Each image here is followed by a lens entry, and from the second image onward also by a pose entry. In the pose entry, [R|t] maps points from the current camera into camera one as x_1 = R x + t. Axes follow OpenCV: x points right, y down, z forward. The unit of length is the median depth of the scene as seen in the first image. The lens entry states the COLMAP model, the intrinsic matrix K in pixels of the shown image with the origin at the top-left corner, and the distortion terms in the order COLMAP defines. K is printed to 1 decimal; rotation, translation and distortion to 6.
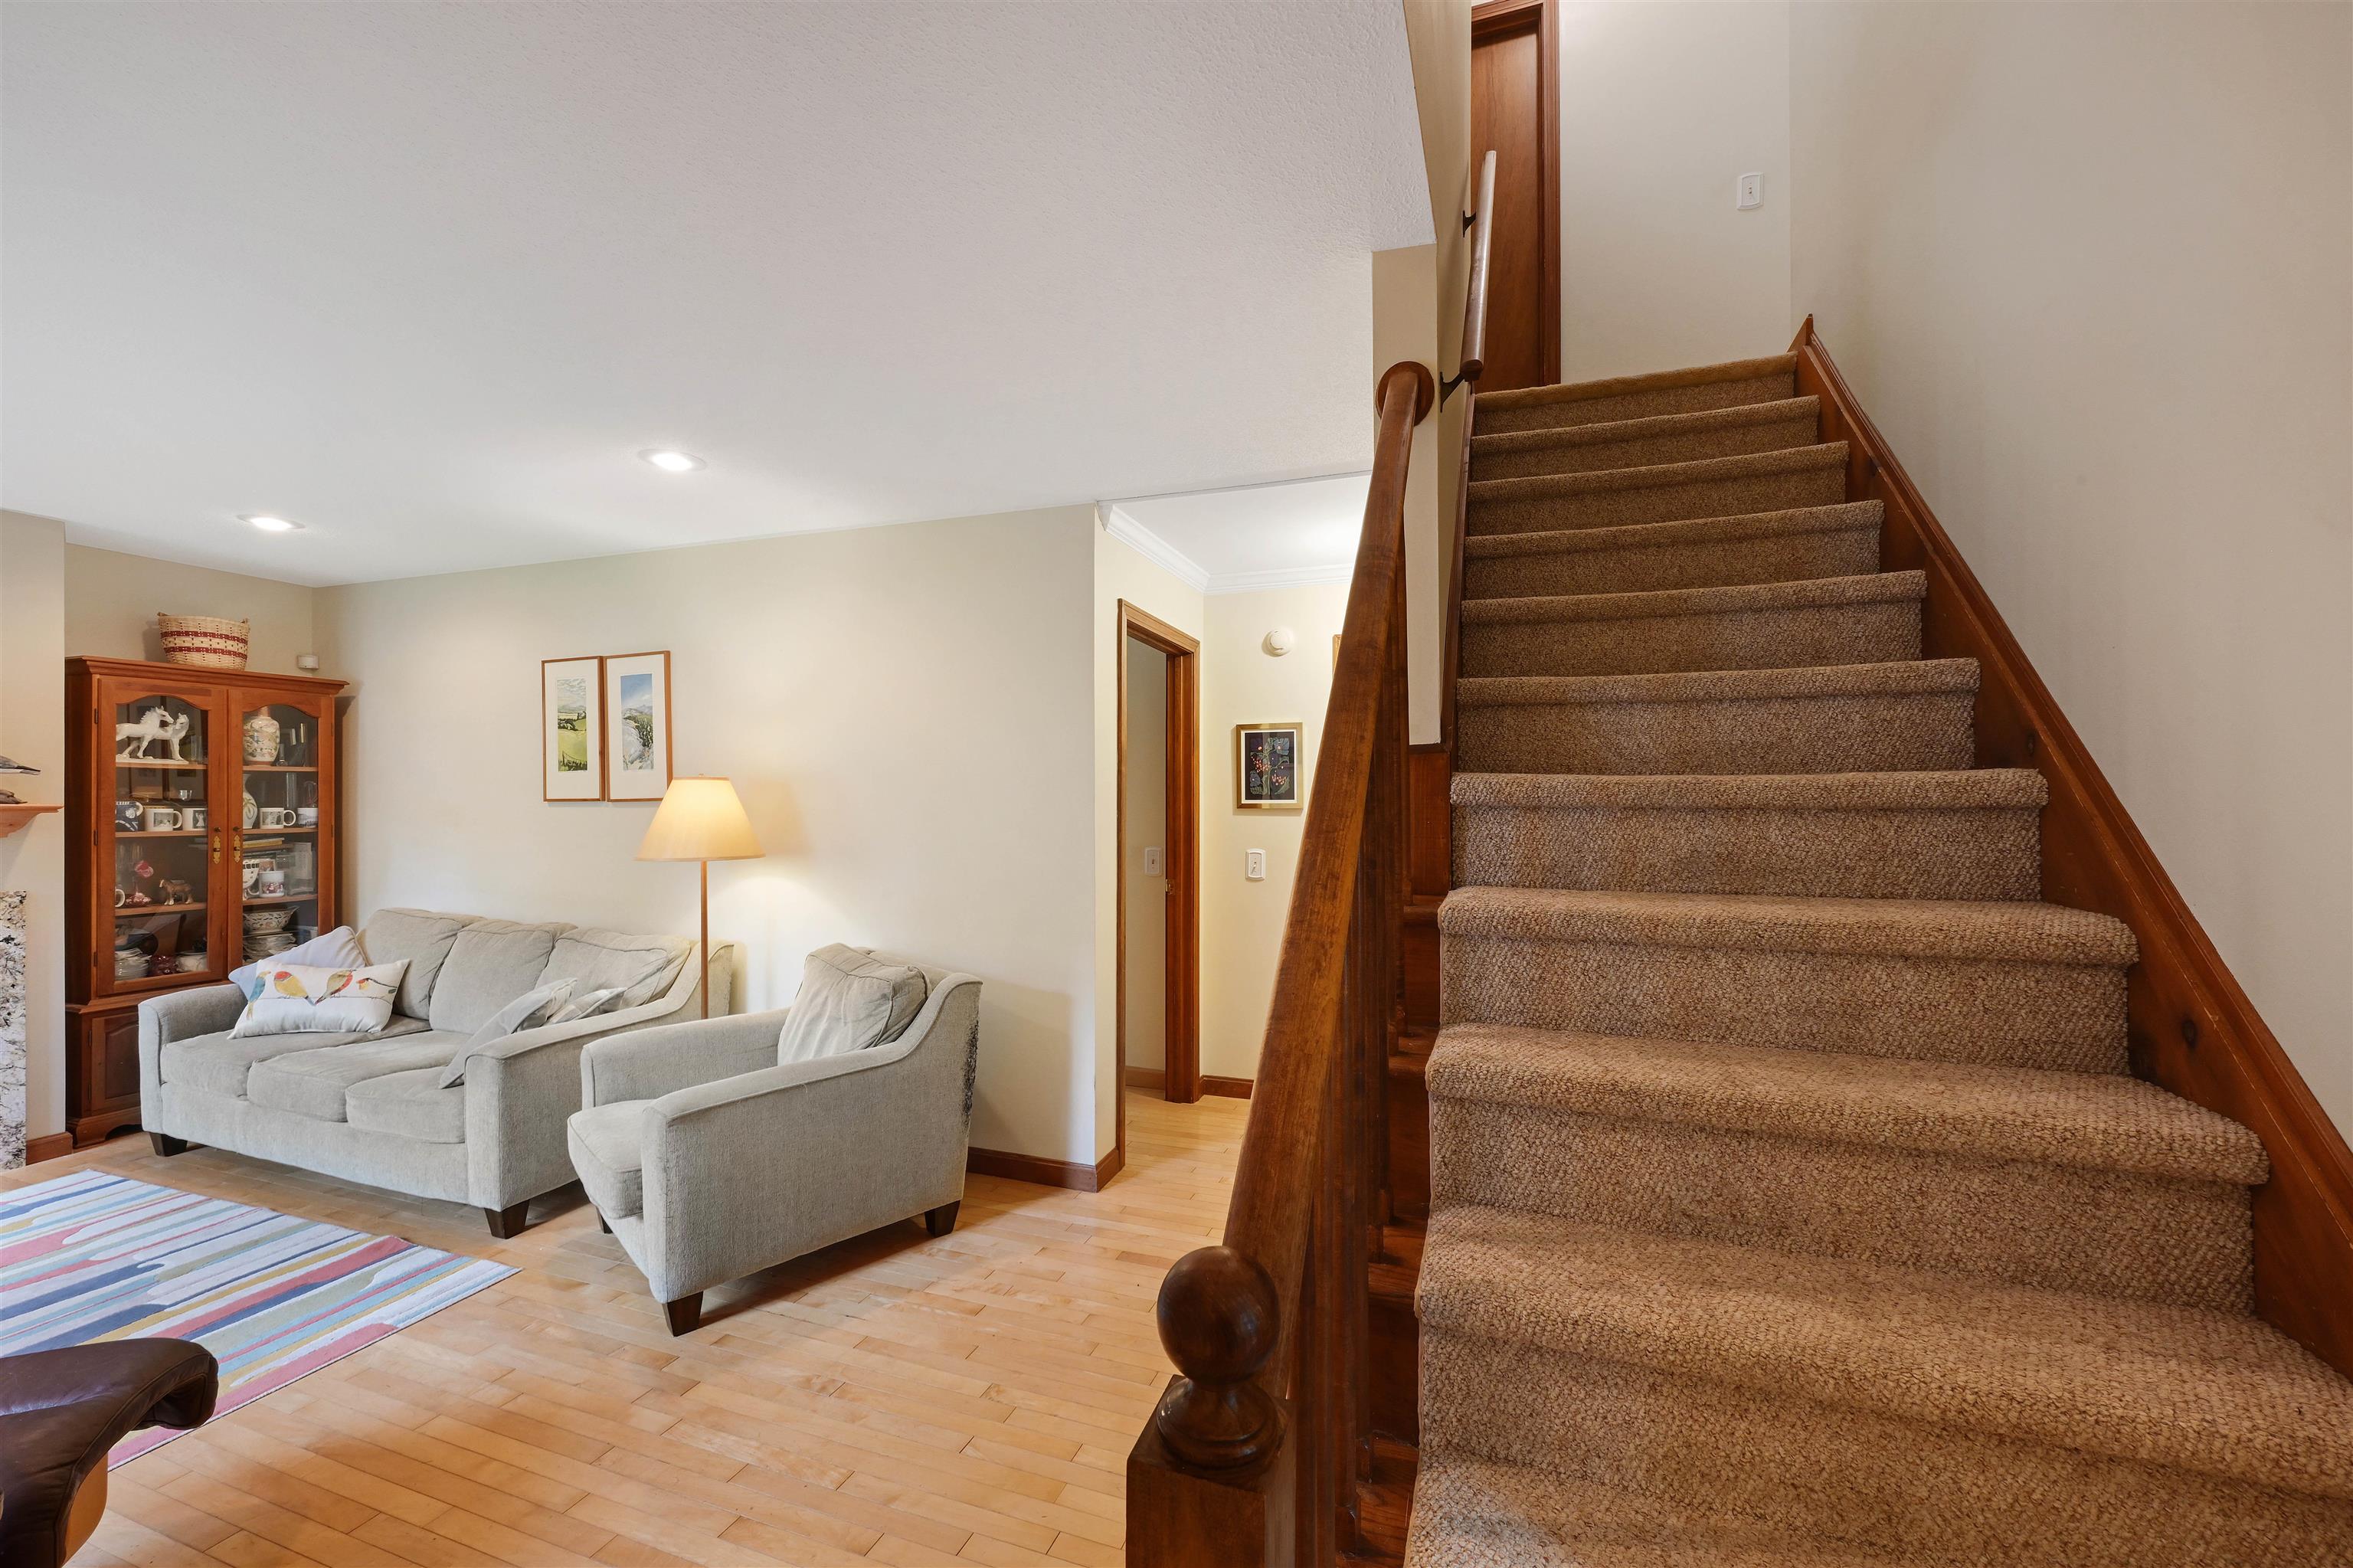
lens RADIAL K [[936.6, 0, 1169.5], [0, 936.6, 800.8], [0, 0, 1]] dist [-0.003200, 0.001380]
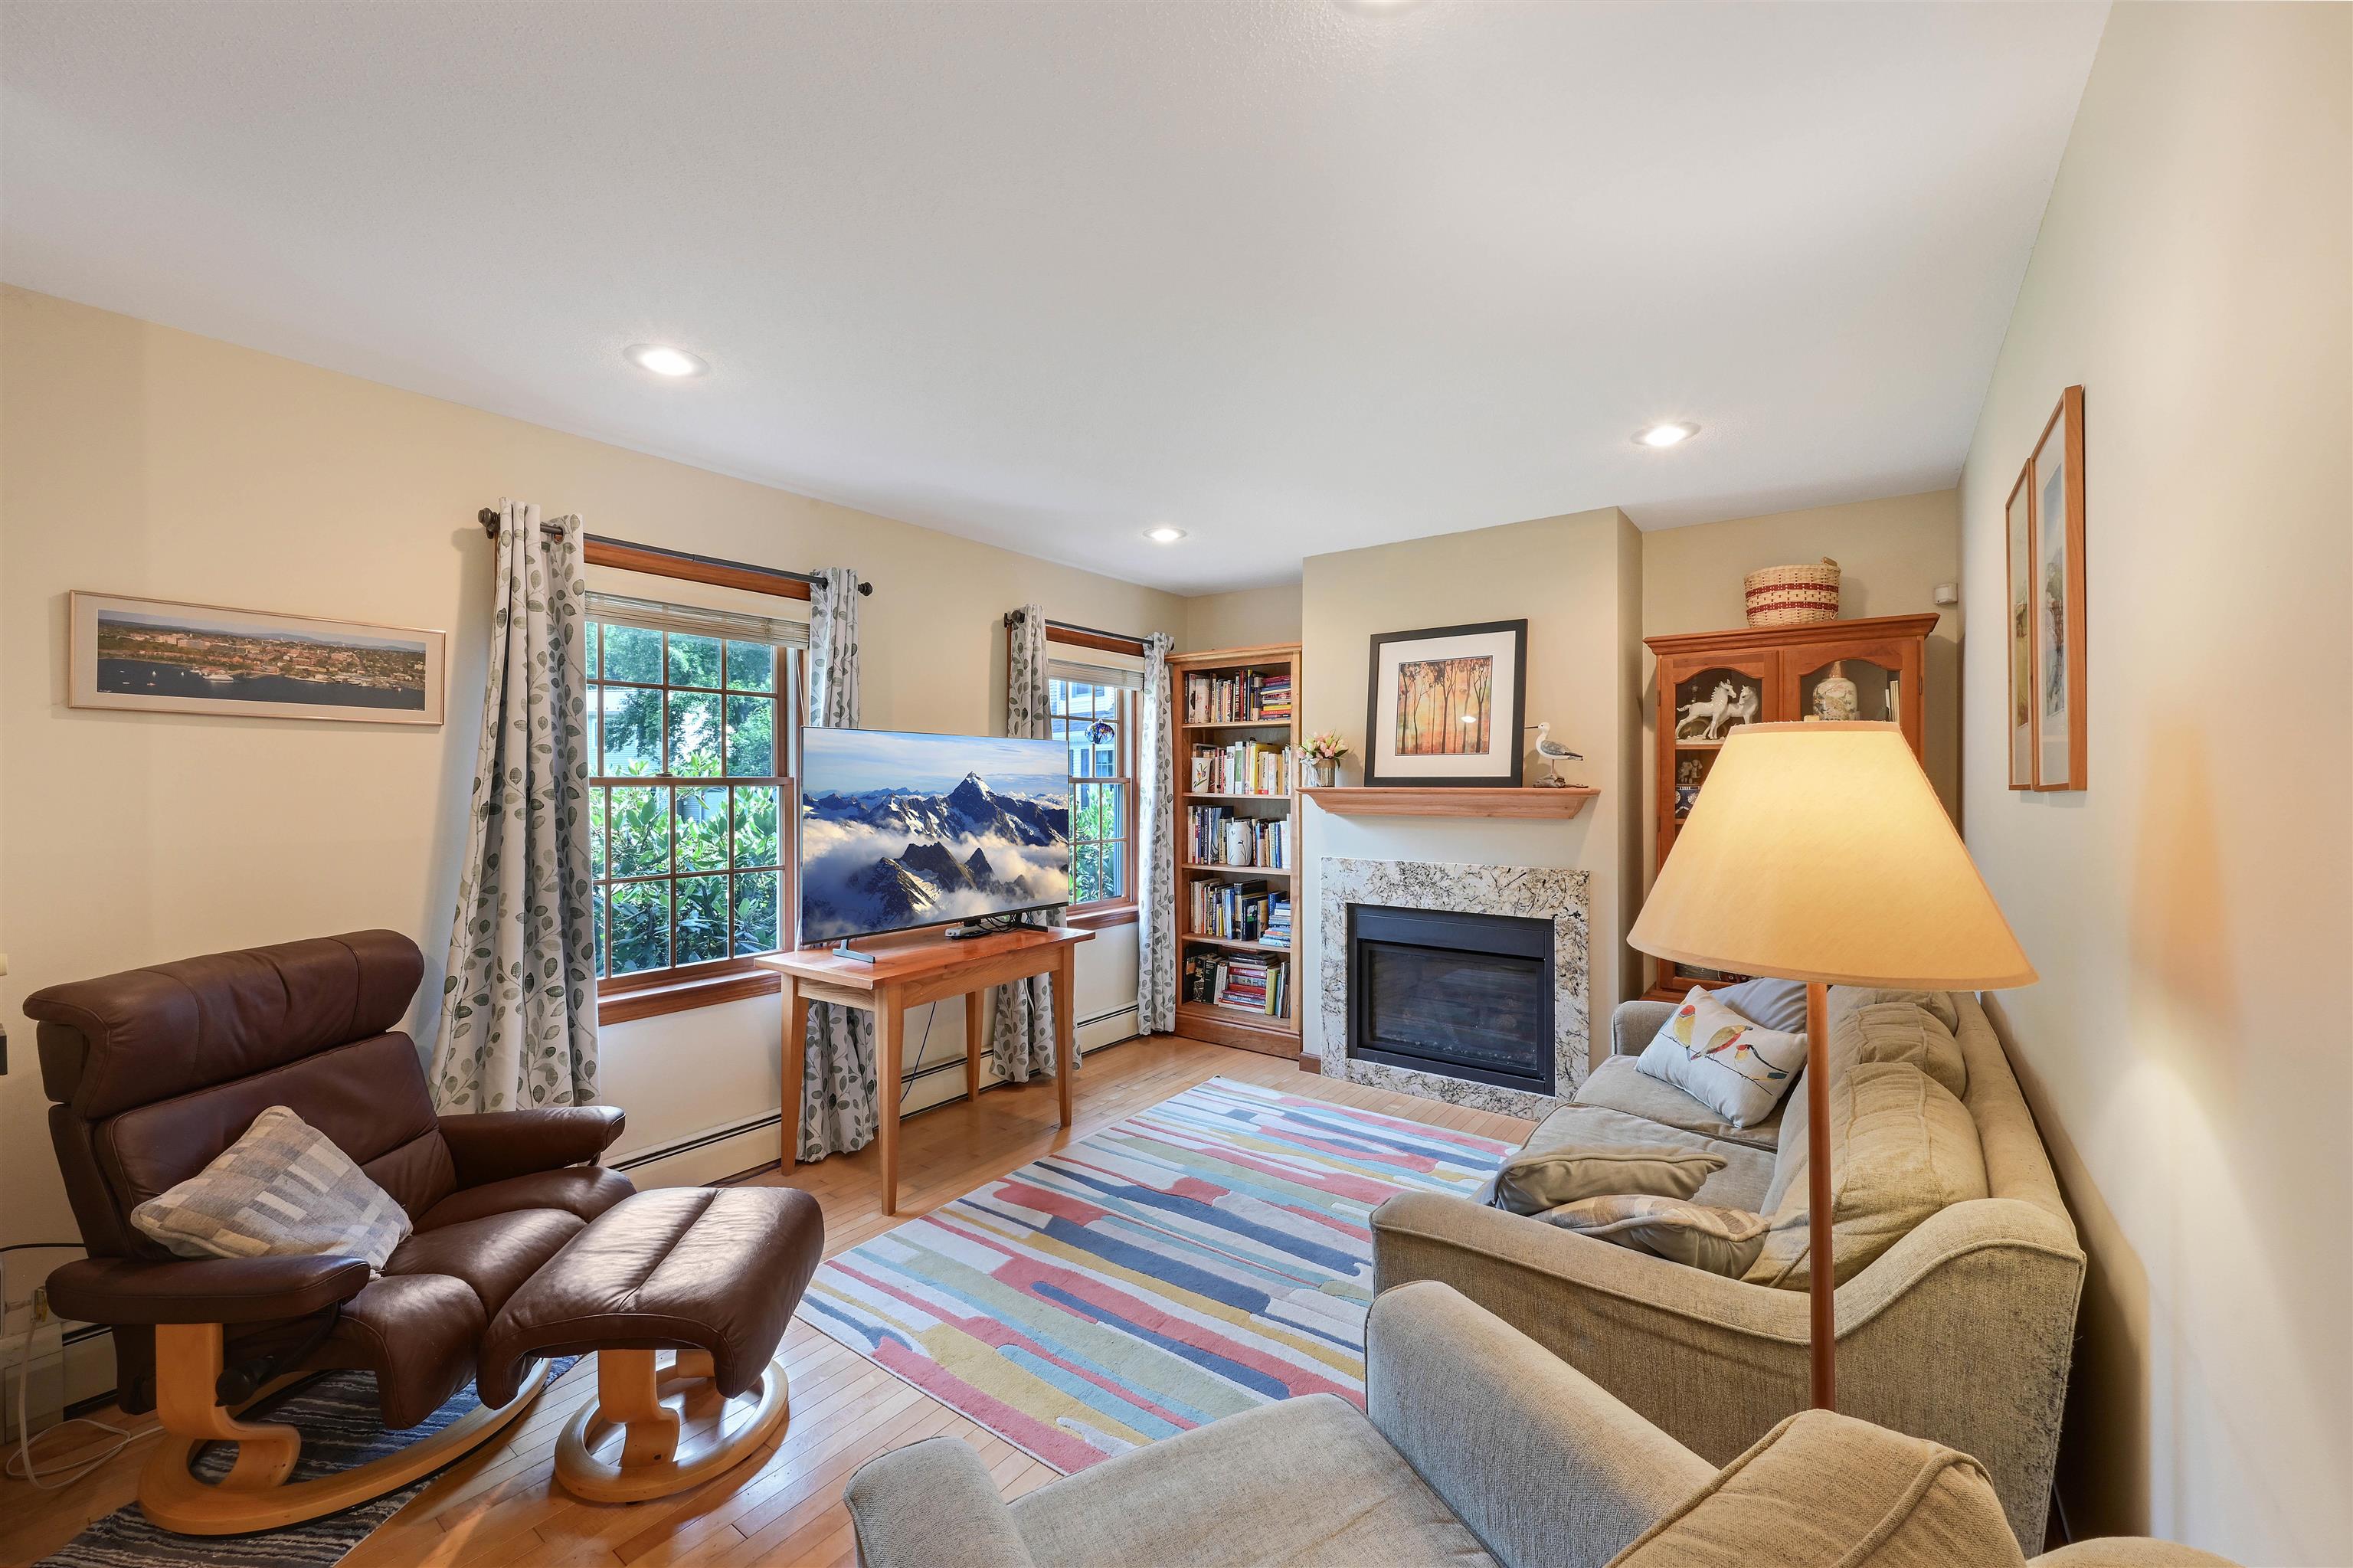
lens RADIAL K [[936.6, 0, 1200.7], [0, 936.6, 780.3], [0, 0, 1]] dist [-0.003200, 0.001380]
pose [[-0.270016, -0.001331, -0.962855, -0.090978], [-0.001742, 0.999998, -0.000894, -0.003977], [0.962854, 0.001436, -0.270018, 0.850114]]
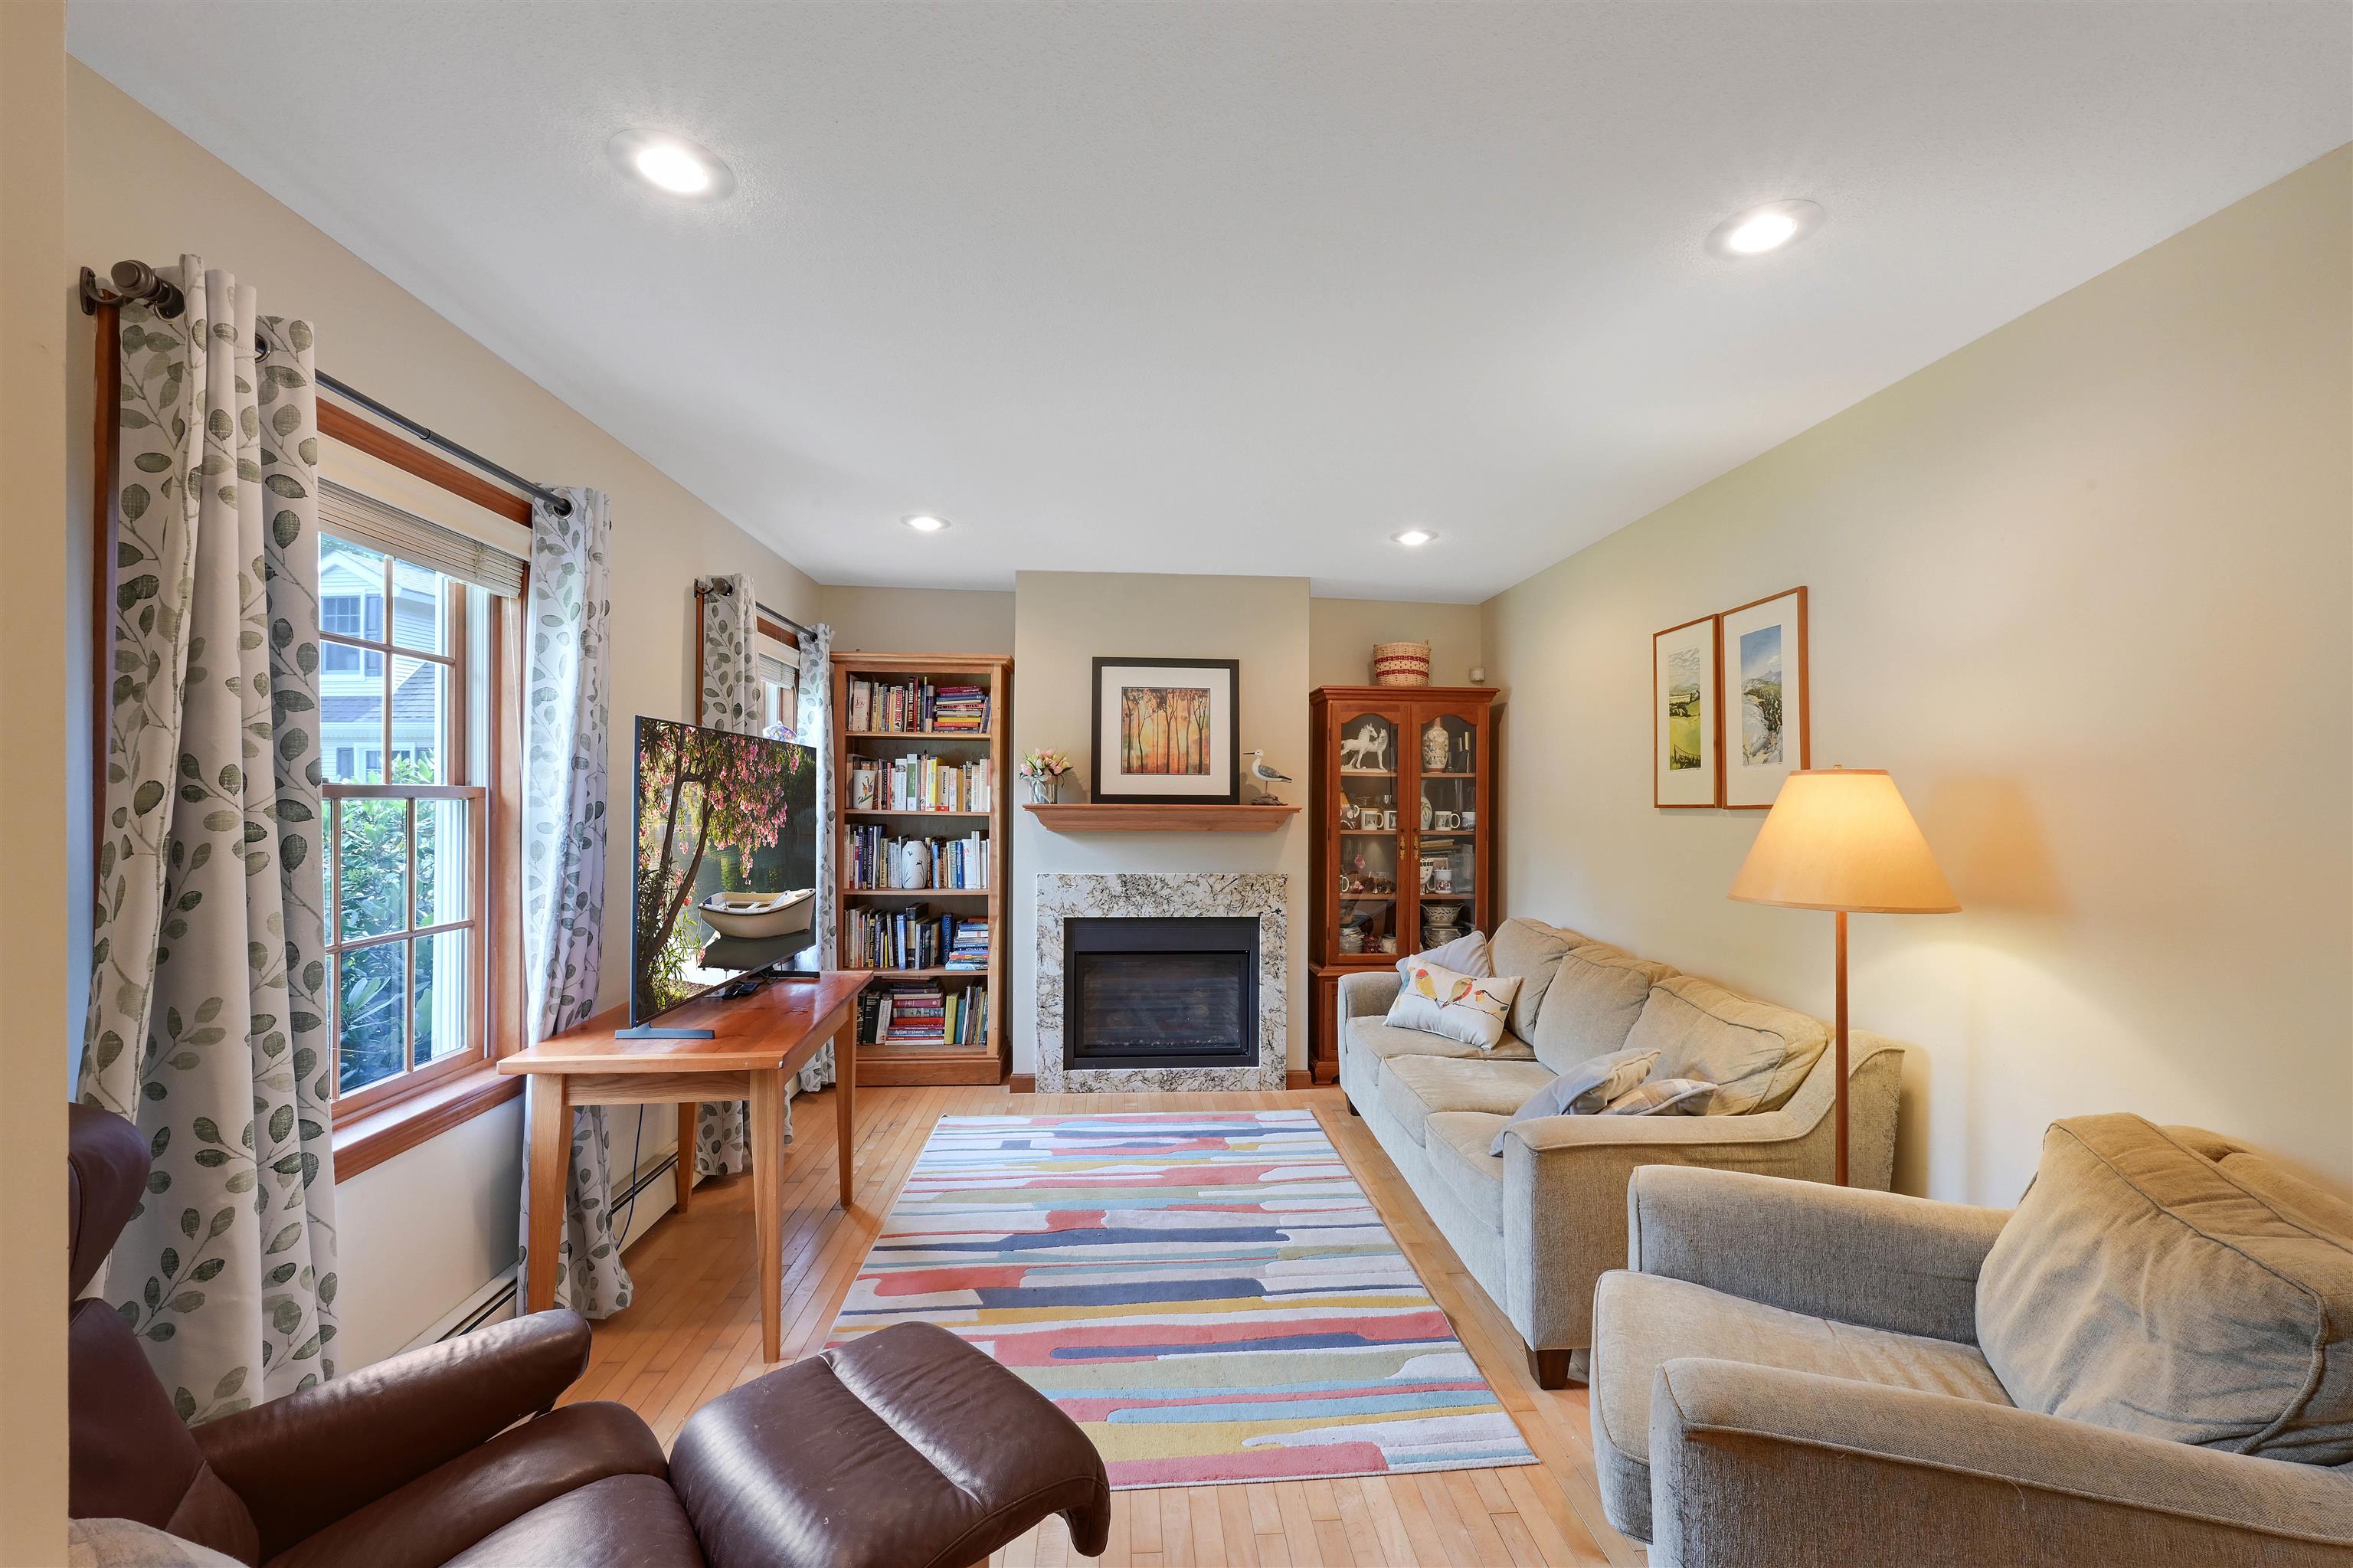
lens RADIAL K [[936.6, 0, 1199.0], [0, 936.6, 799.7], [0, 0, 1]] dist [-0.003200, 0.001380]
pose [[0.423636, 0.002072, -0.905830, -0.118796], [-0.009060, 0.999957, -0.001950, -0.001360], [0.905787, 0.009033, 0.423636, 0.347806]]
